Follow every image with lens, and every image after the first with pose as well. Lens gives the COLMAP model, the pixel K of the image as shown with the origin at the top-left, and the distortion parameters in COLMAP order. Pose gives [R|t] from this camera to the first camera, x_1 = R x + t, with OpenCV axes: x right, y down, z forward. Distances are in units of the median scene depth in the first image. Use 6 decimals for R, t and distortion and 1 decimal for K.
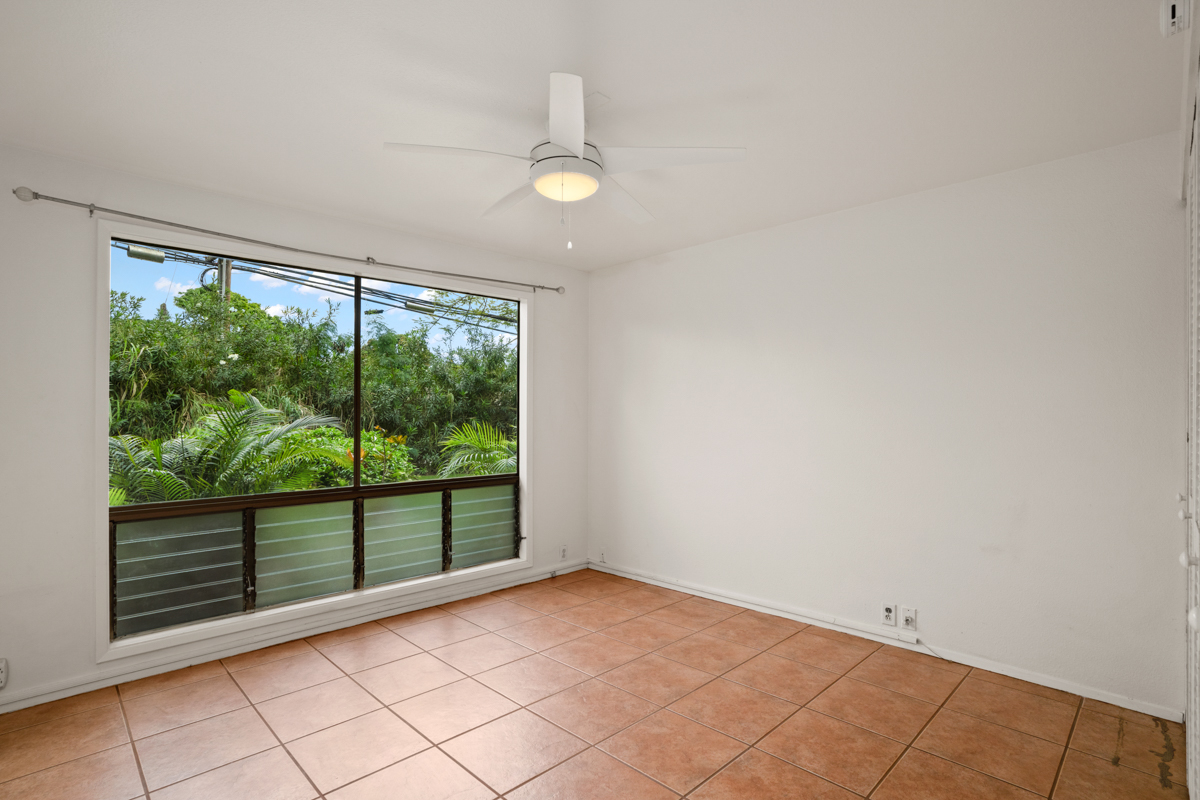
lens RADIAL K [[613.6, 0, 580.7], [0, 613.6, 417.7], [0, 0, 1]] dist [-0.072543, 0.042114]
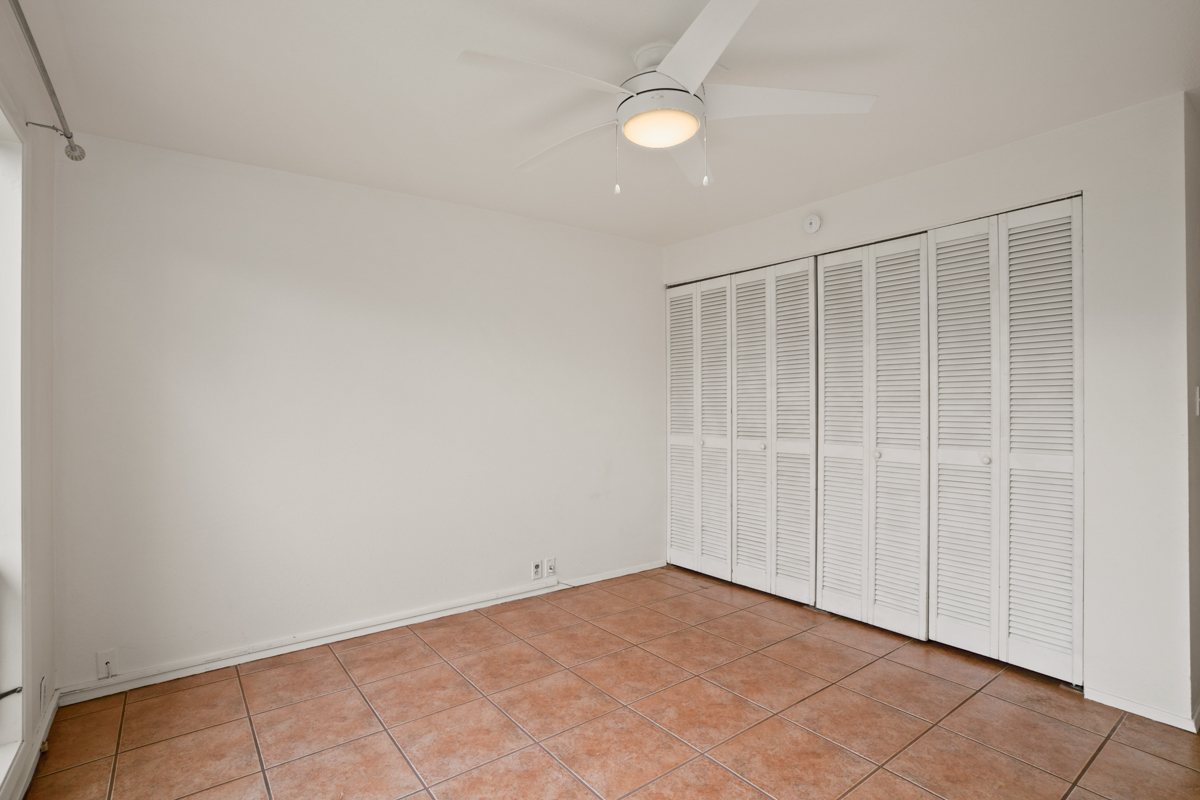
lens RADIAL K [[613.6, 0, 580.7], [0, 613.6, 417.7], [0, 0, 1]] dist [-0.072543, 0.042114]
pose [[0.086999, -0.029299, 0.995777, -0.668768], [0.009937, 0.999543, 0.028542, -0.006310], [-0.996159, 0.007412, 0.087250, 0.804911]]
